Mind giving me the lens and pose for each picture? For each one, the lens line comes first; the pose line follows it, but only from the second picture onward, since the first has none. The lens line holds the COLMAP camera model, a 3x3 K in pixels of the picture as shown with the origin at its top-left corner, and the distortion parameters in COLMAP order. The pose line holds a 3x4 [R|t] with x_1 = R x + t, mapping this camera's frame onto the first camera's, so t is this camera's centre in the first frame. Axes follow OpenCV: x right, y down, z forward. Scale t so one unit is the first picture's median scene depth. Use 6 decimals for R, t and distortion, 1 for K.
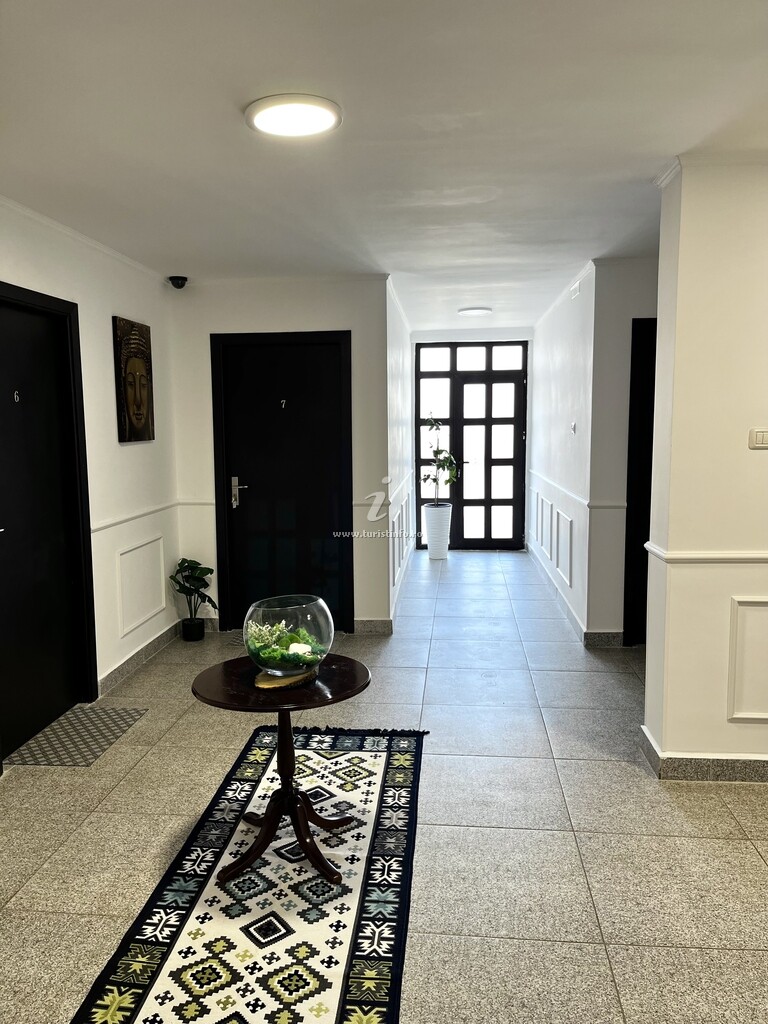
lens RADIAL K [[774.0, 0, 383.4], [0, 774.0, 511.5], [0, 0, 1]] dist [-0.001068, -0.001139]
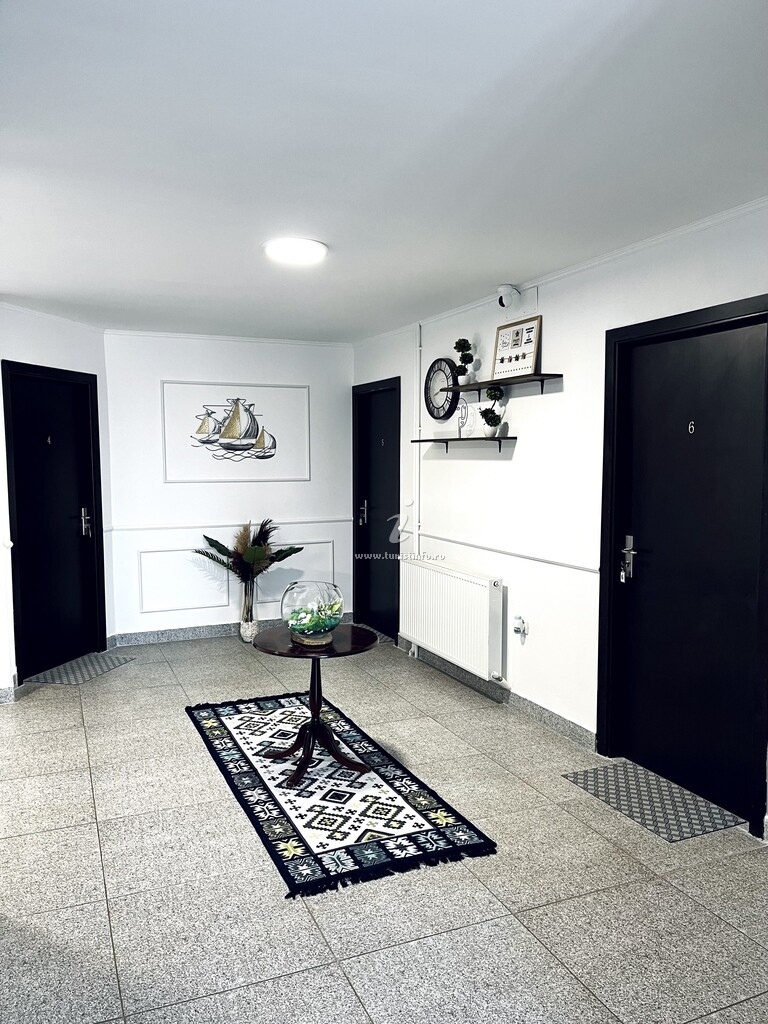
lens RADIAL K [[774.0, 0, 384.1], [0, 774.0, 513.1], [0, 0, 1]] dist [-0.001068, -0.001139]
pose [[-0.874850, 0.047927, -0.482016, 0.360509], [-0.047270, 0.981897, 0.183424, -0.229741], [0.482081, 0.183253, -0.856747, 1.872391]]
